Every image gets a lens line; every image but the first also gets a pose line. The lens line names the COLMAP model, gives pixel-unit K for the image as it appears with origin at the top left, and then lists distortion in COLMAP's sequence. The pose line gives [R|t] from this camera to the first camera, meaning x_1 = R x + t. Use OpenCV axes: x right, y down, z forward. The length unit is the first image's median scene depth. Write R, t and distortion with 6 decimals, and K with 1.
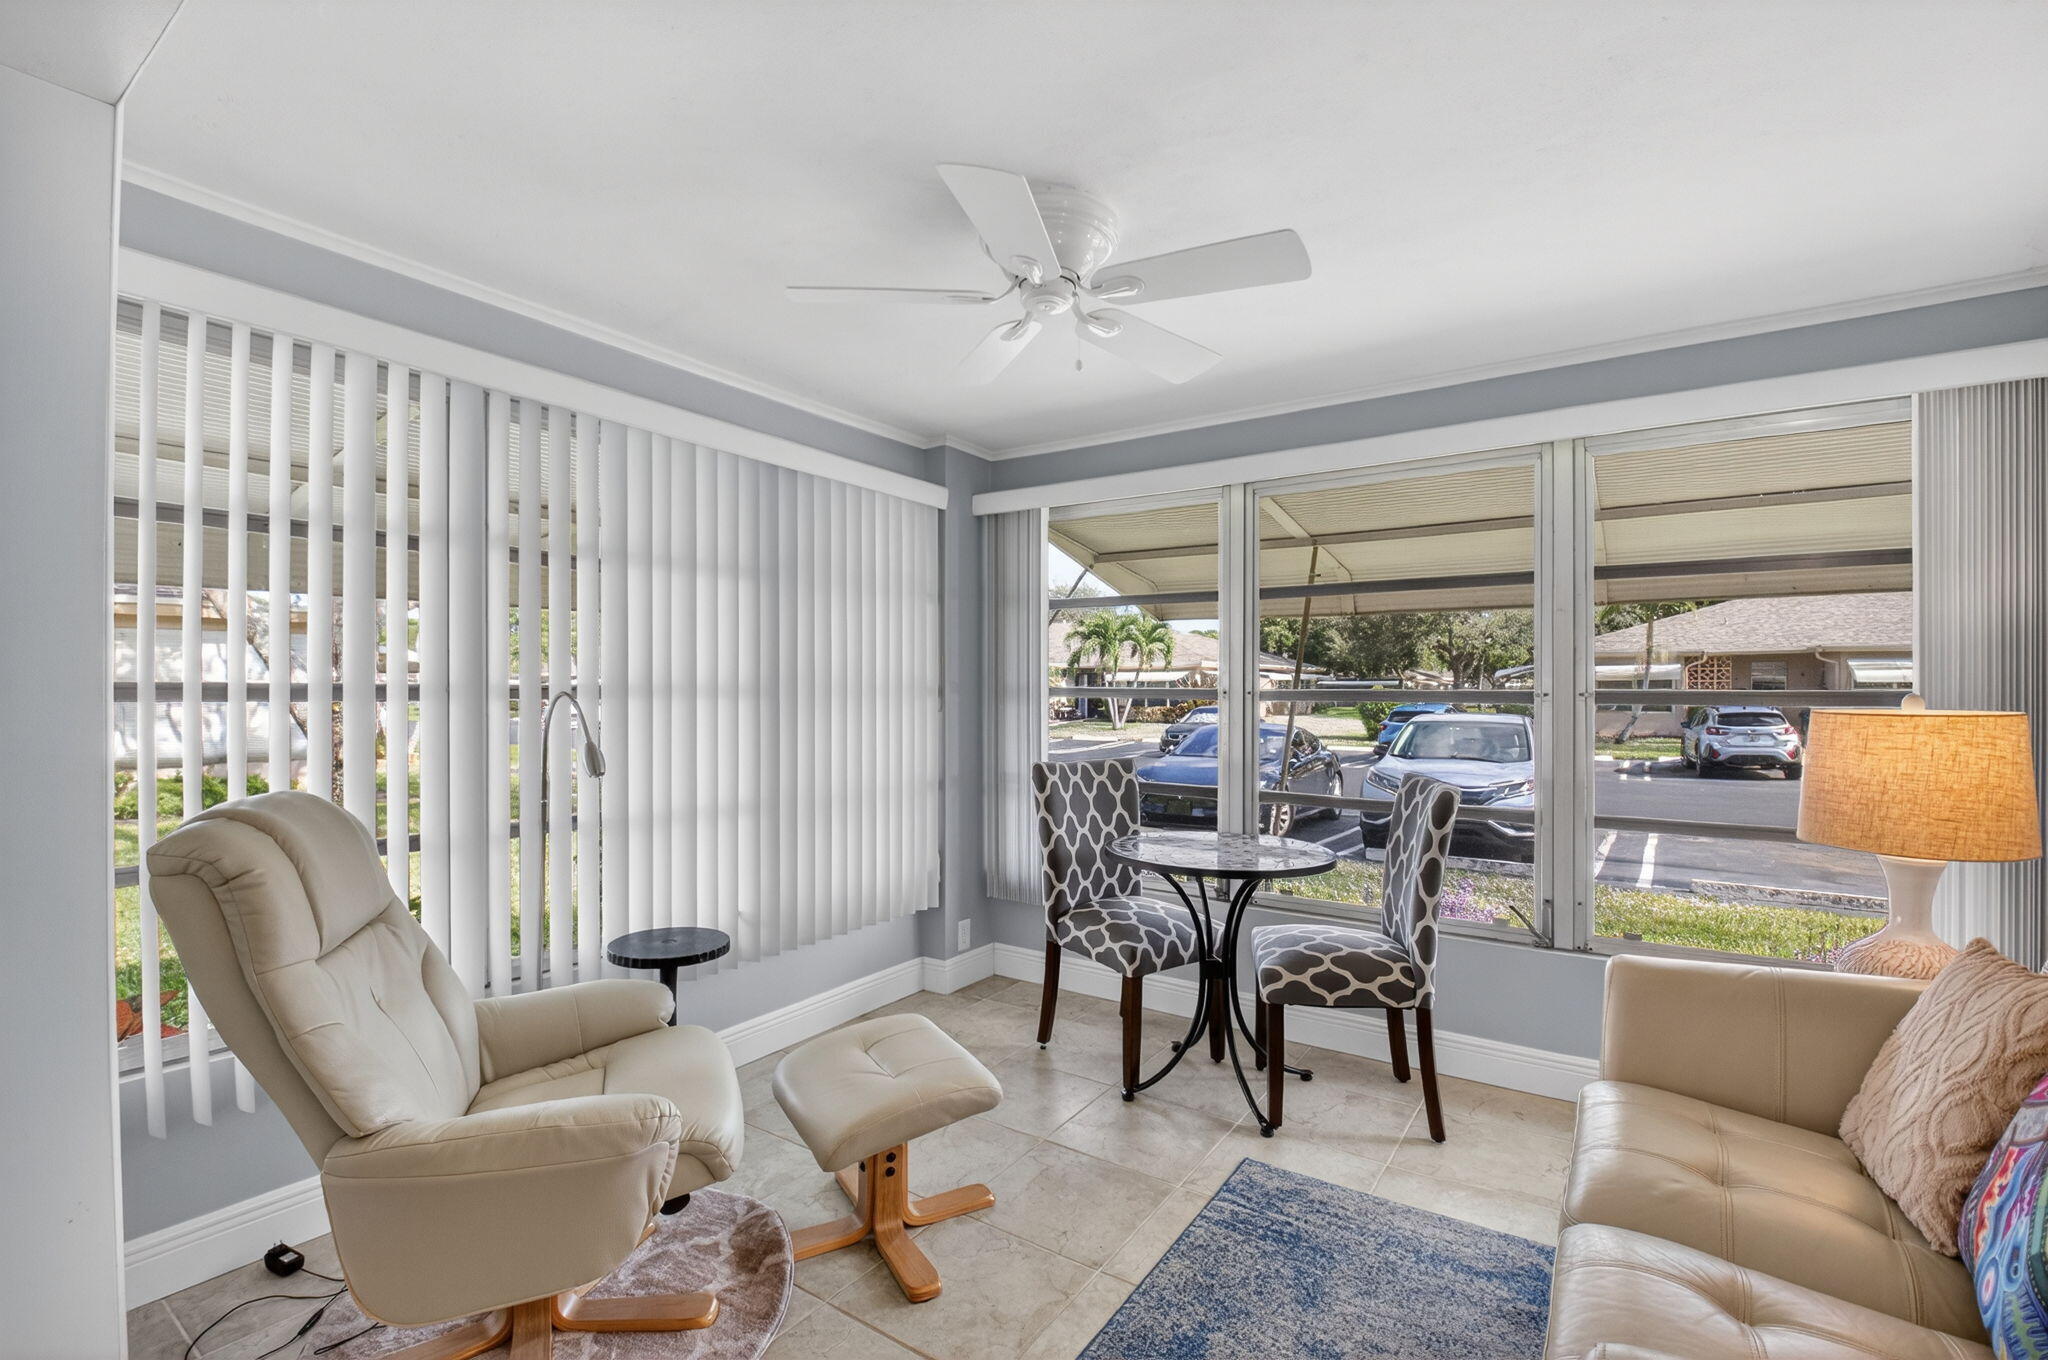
lens RADIAL K [[908.6, 0, 1020.8], [0, 908.6, 683.7], [0, 0, 1]] dist [-0.016694, -0.007700]
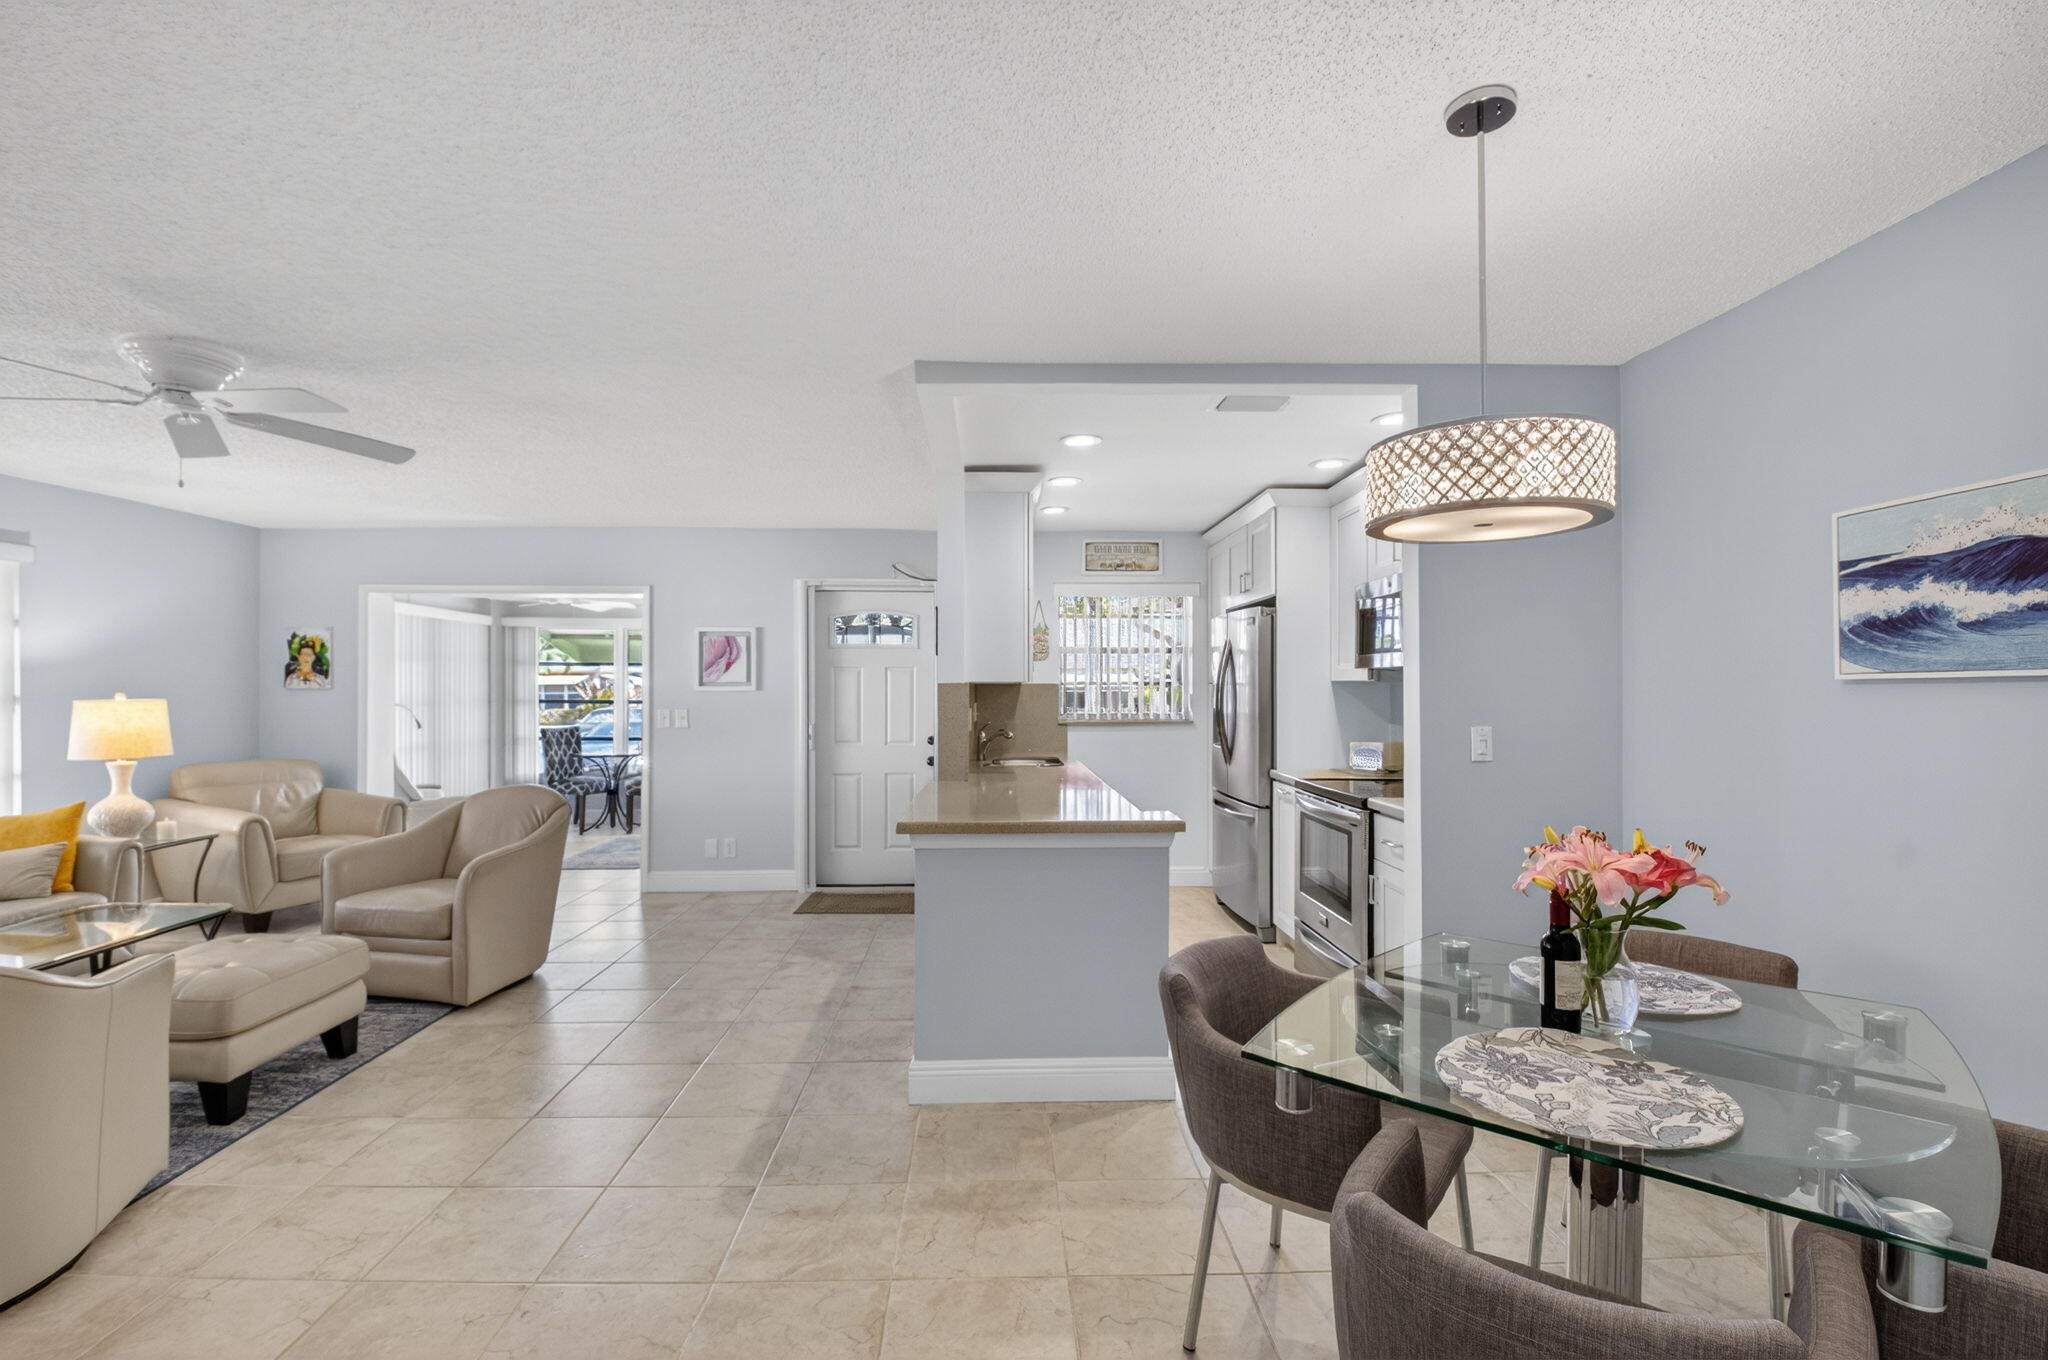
lens RADIAL K [[908.6, 0, 1013.9], [0, 908.6, 681.8], [0, 0, 1]] dist [-0.016694, -0.007700]
pose [[0.810022, -0.000618, 0.586400, -0.361529], [0.002441, 0.999994, -0.002318, -0.035939], [-0.586395, 0.003309, 0.810019, -1.718666]]
